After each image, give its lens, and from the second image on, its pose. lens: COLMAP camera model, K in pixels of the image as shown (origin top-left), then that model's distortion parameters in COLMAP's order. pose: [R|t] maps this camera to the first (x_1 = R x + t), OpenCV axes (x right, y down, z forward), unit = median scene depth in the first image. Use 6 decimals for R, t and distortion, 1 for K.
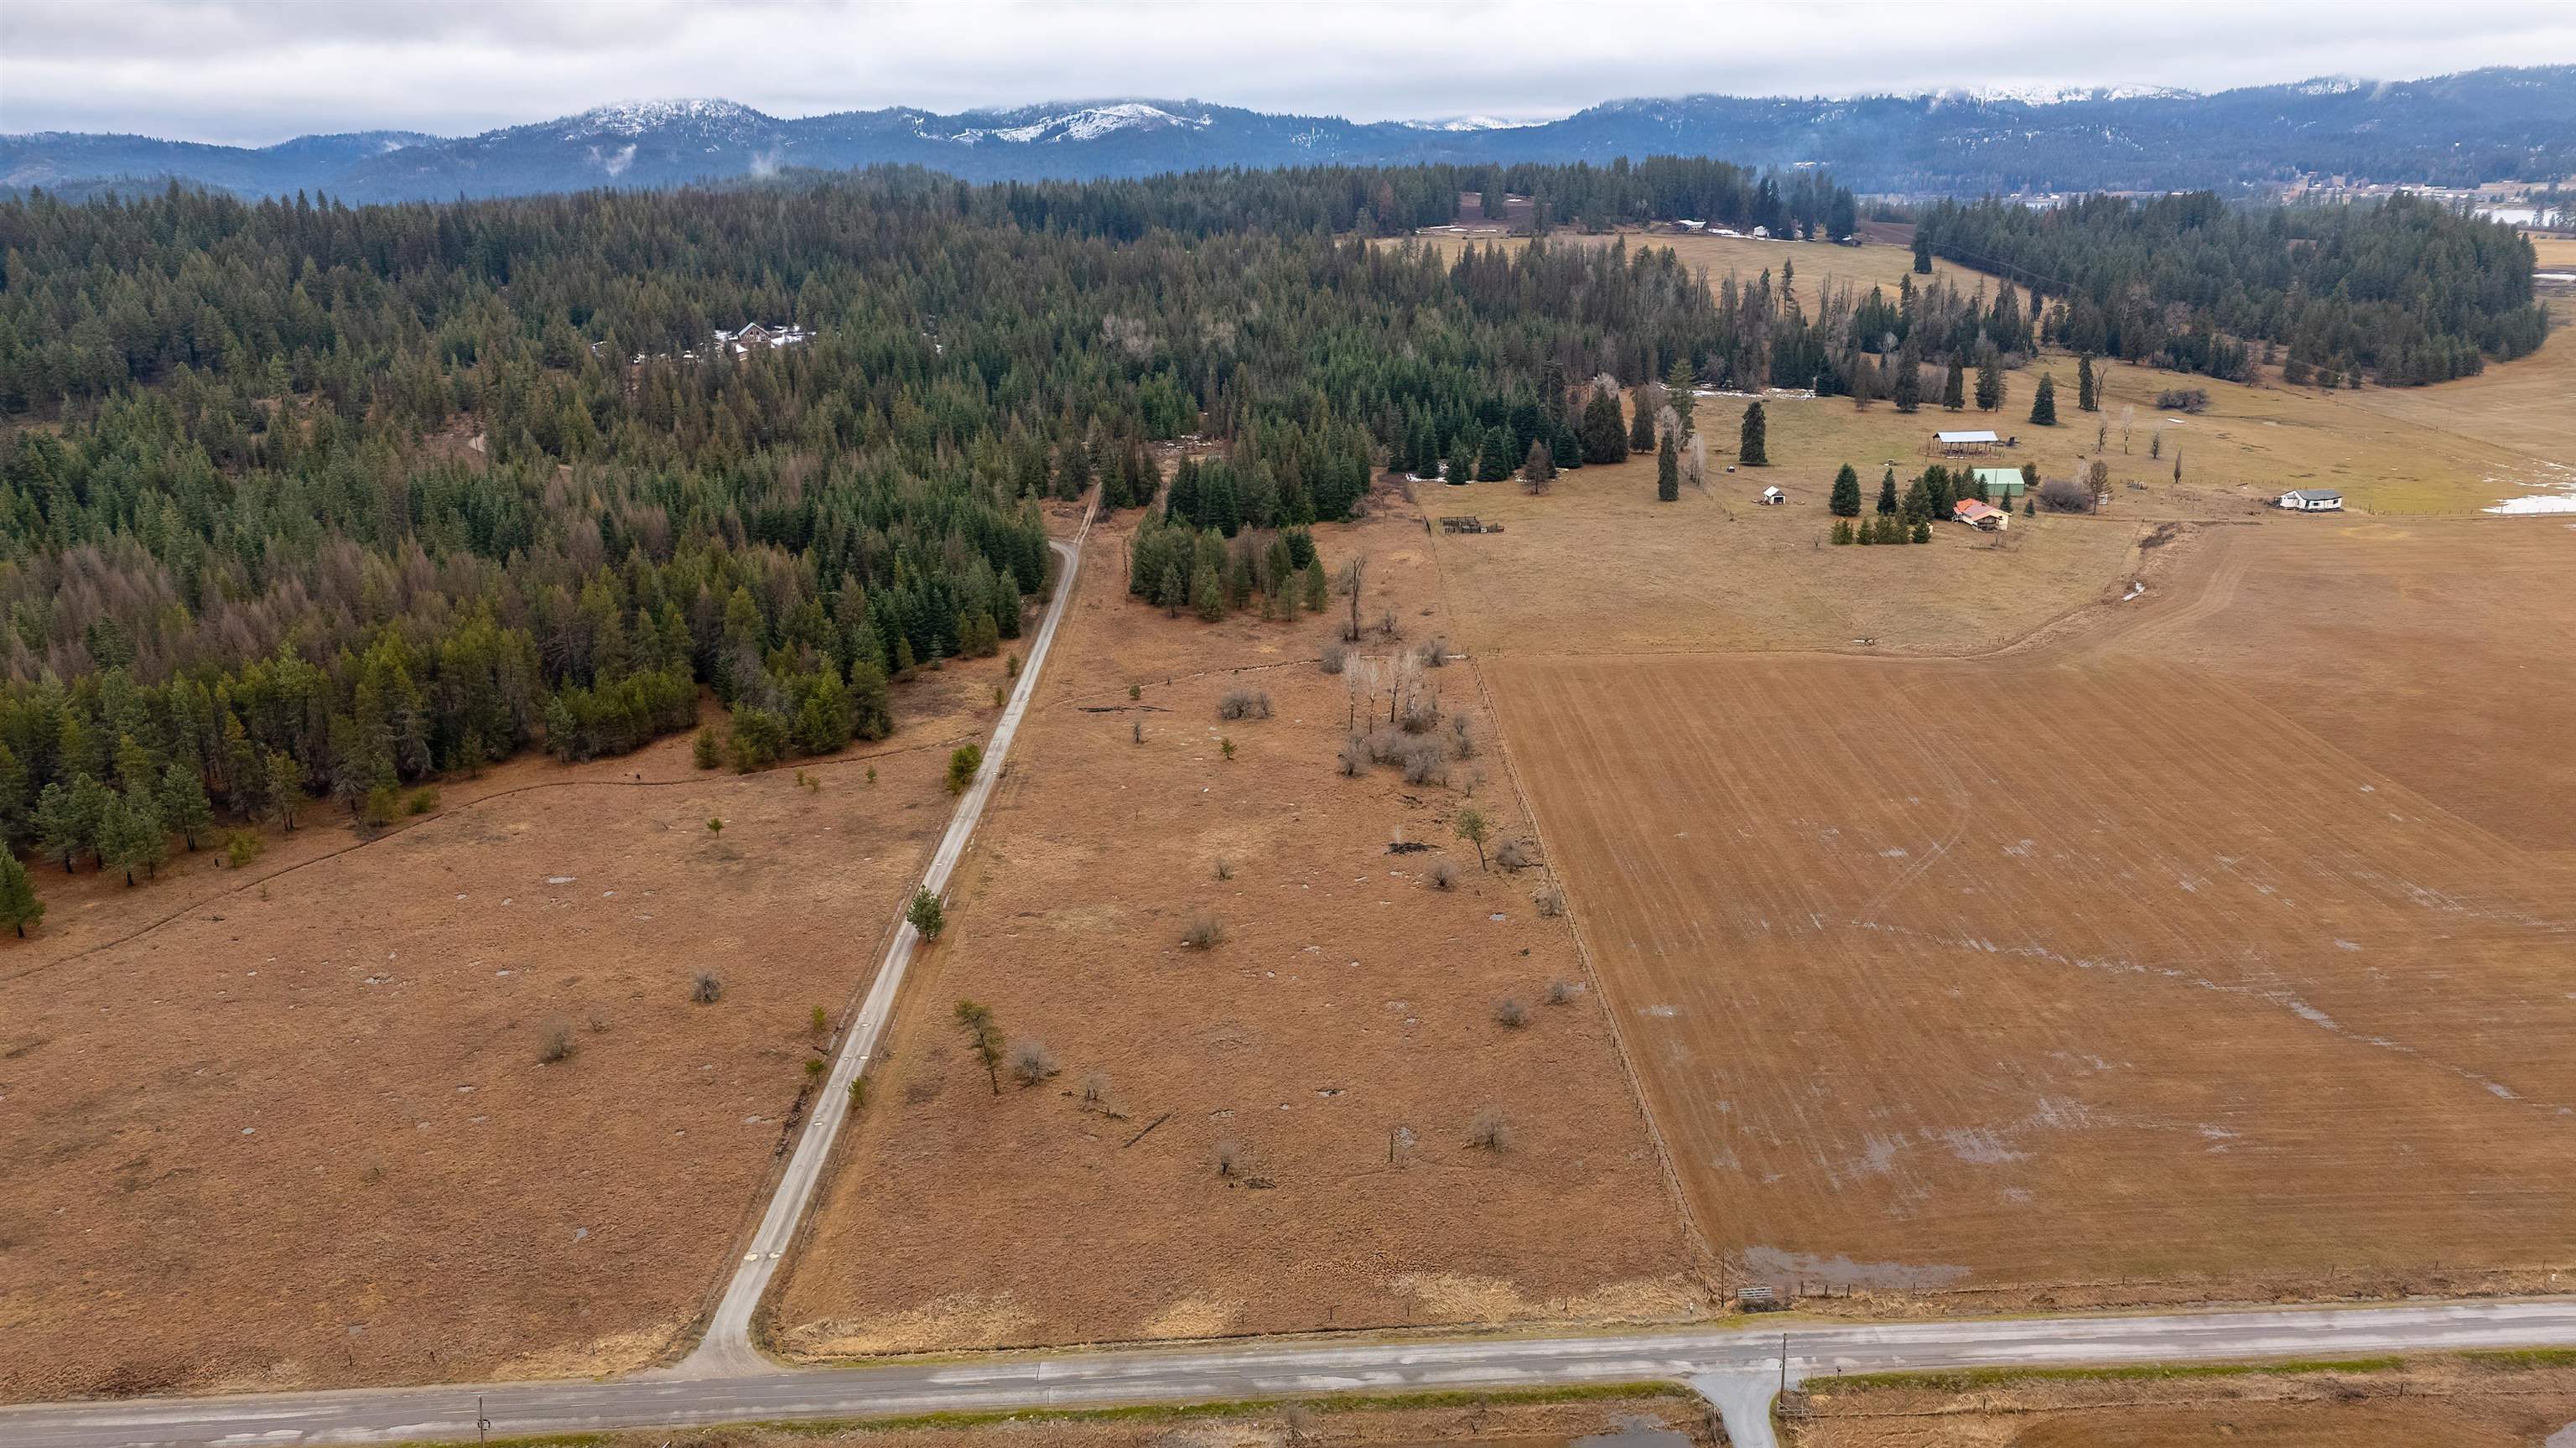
lens RADIAL K [[1865.1, 0, 1288.0], [0, 1865.1, 724.0], [0, 0, 1]] dist [0.075091, -0.066804]
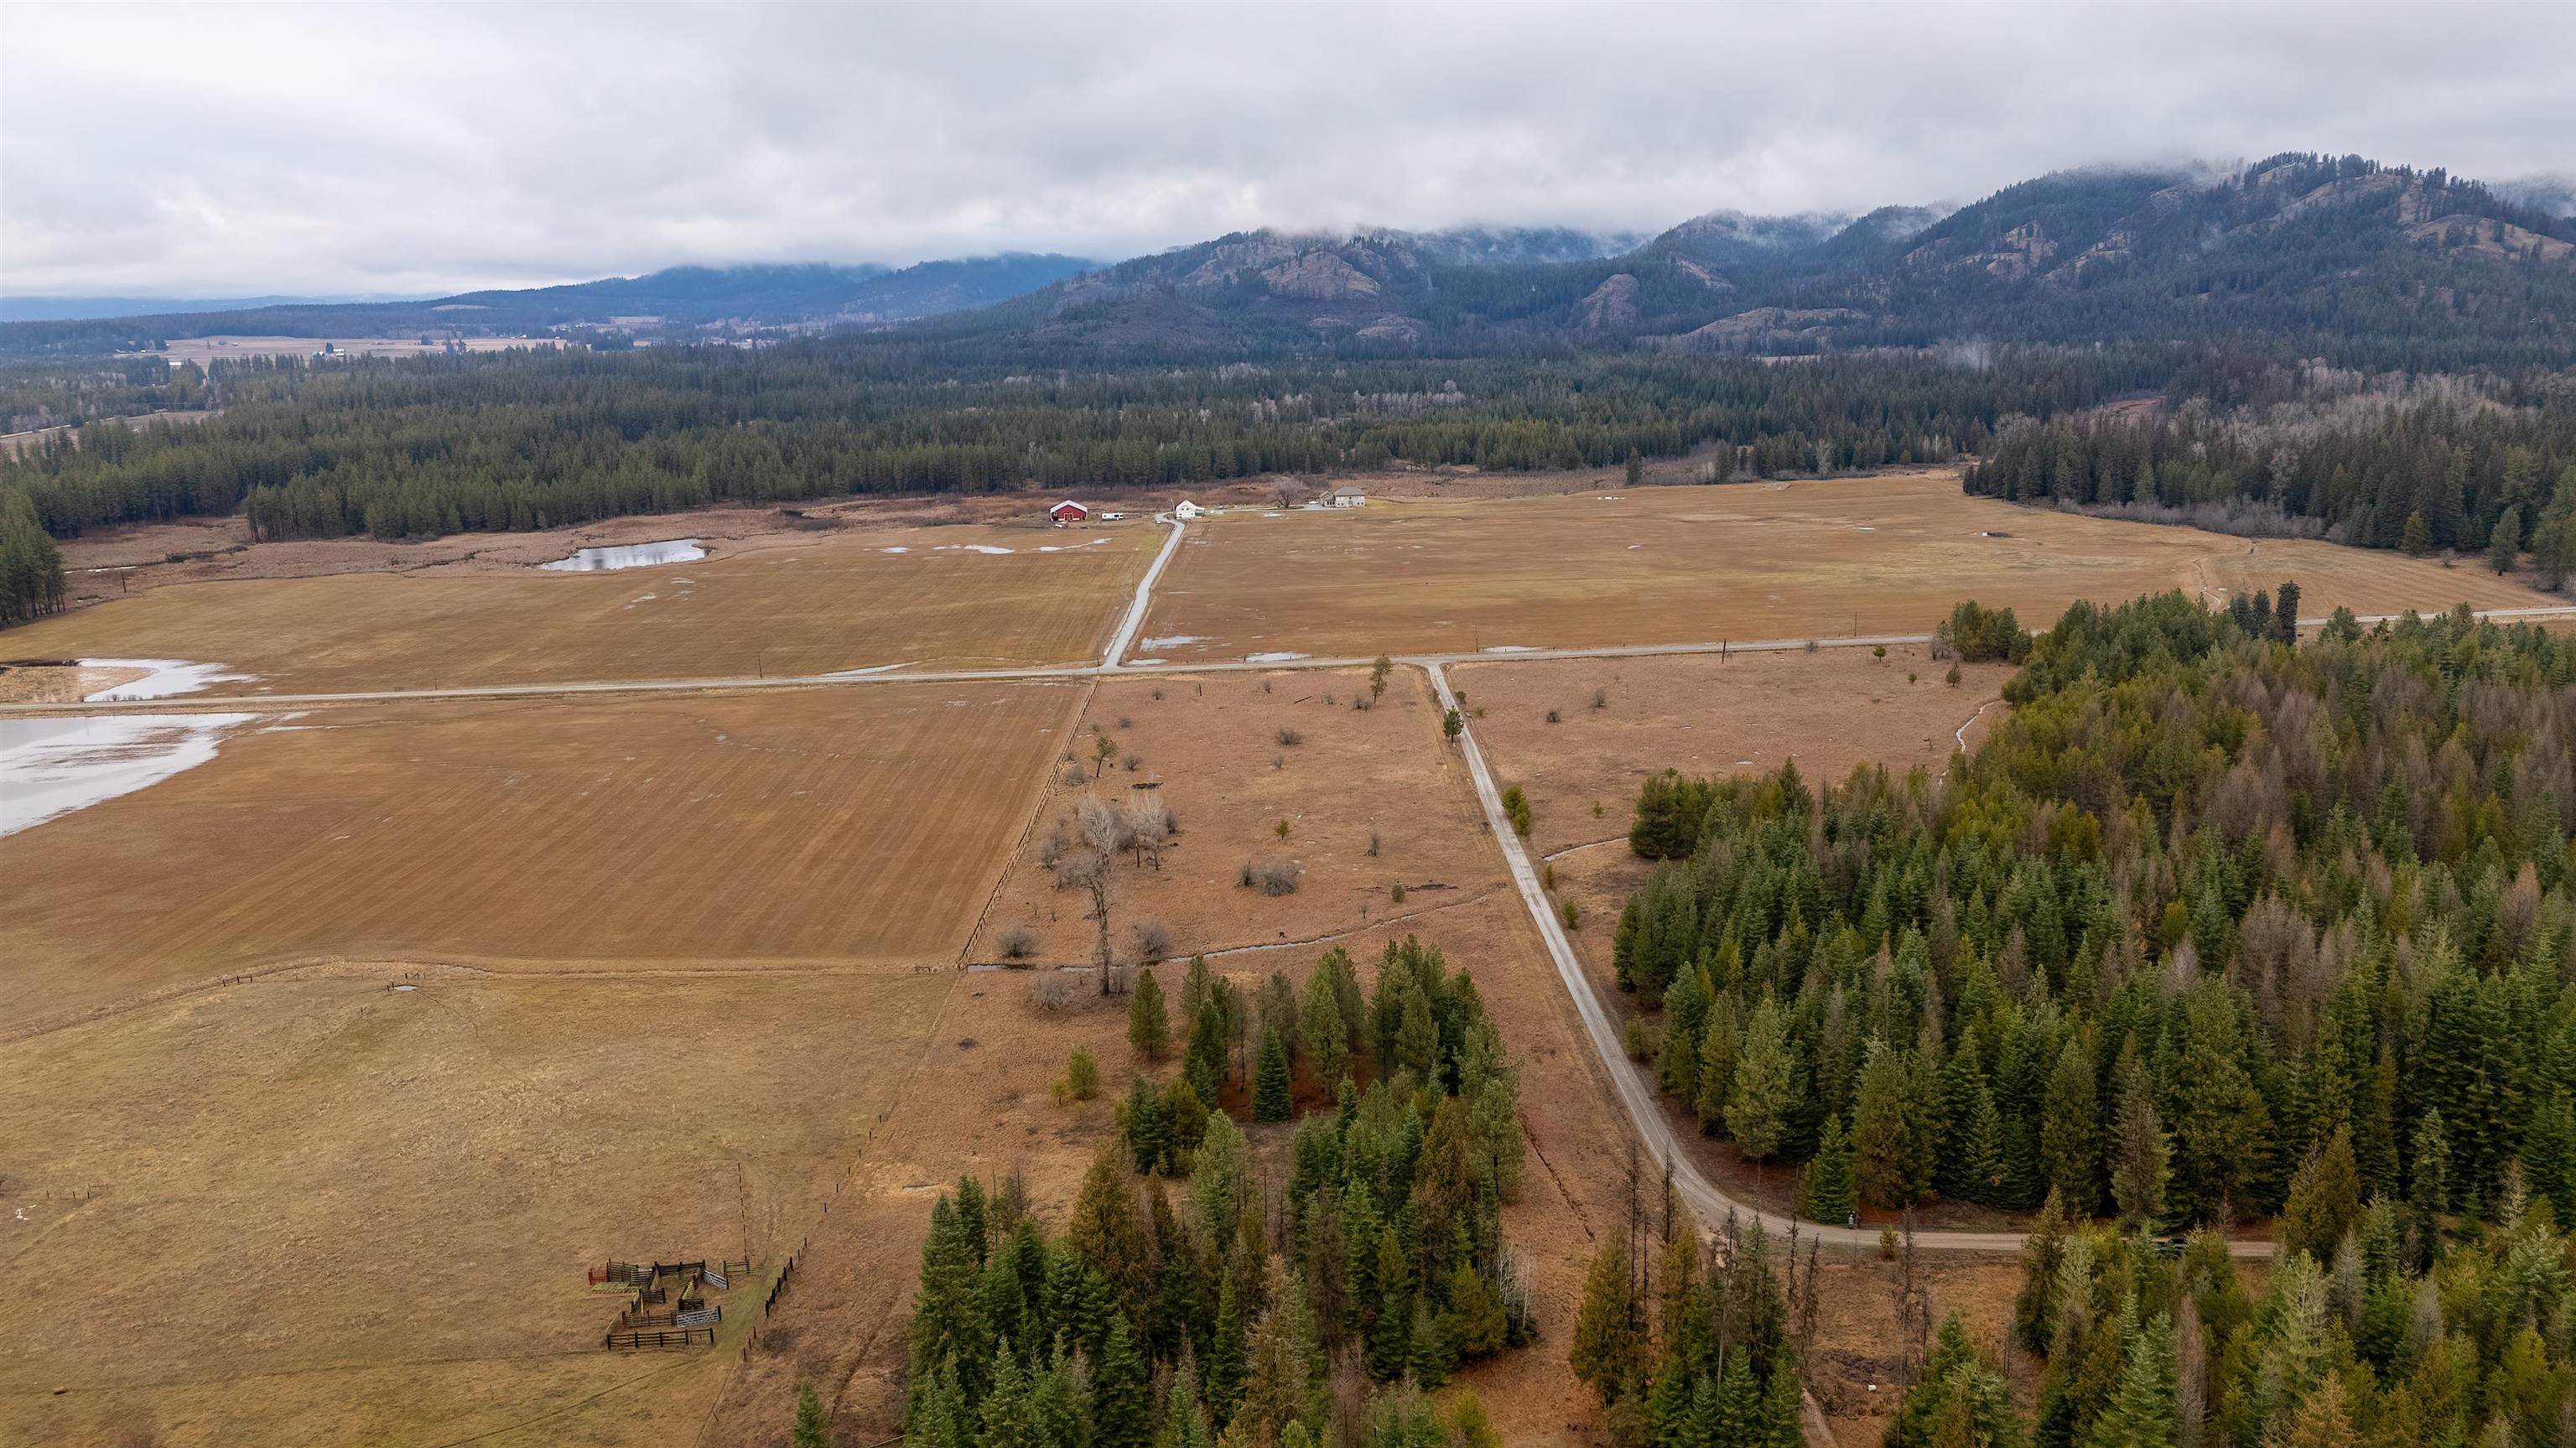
lens RADIAL K [[1865.1, 0, 1288.0], [0, 1865.1, 724.0], [0, 0, 1]] dist [0.075091, -0.066804]
pose [[-0.998735, 0.047844, 0.015495, -0.036577], [0.049320, 0.871598, 0.487733, -0.377348], [0.009830, 0.487880, -0.872855, 1.280016]]
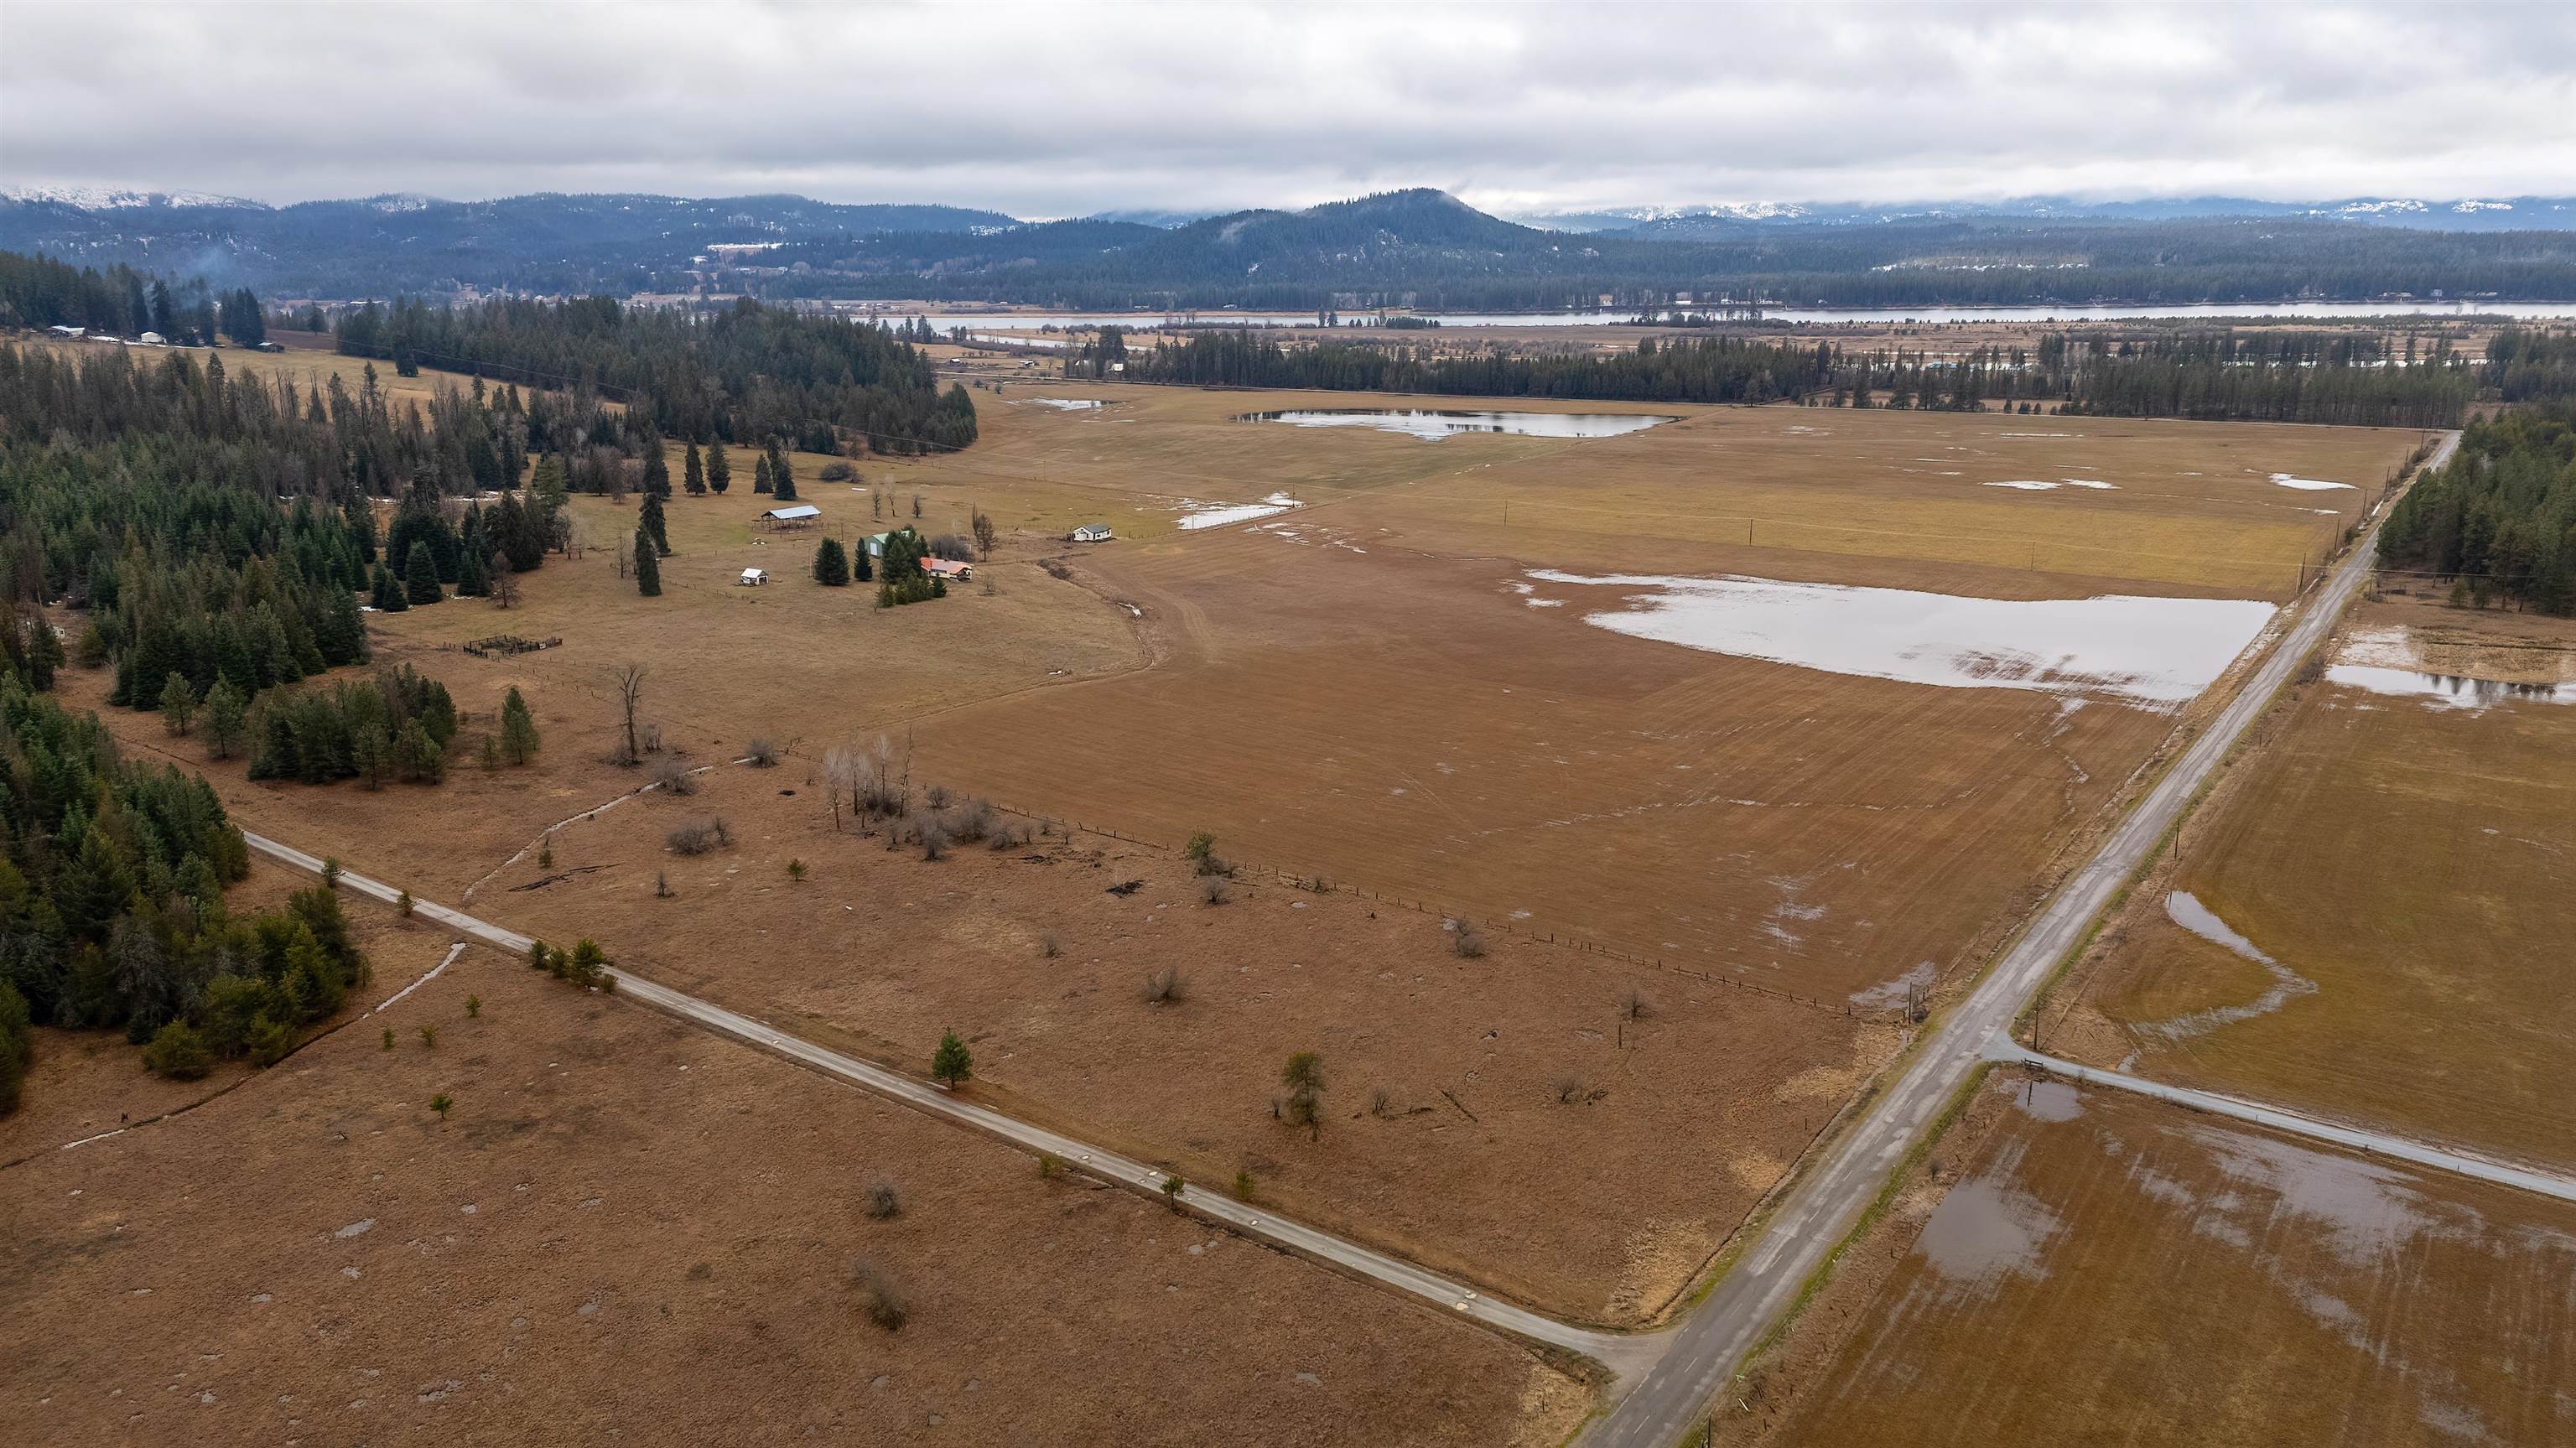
lens RADIAL K [[1865.1, 0, 1288.0], [0, 1865.1, 724.0], [0, 0, 1]] dist [0.075091, -0.066804]
pose [[0.604345, -0.182993, 0.775423, -0.396950], [0.225300, 0.972793, 0.053977, -0.034937], [-0.764204, 0.142082, 0.629131, 0.149340]]
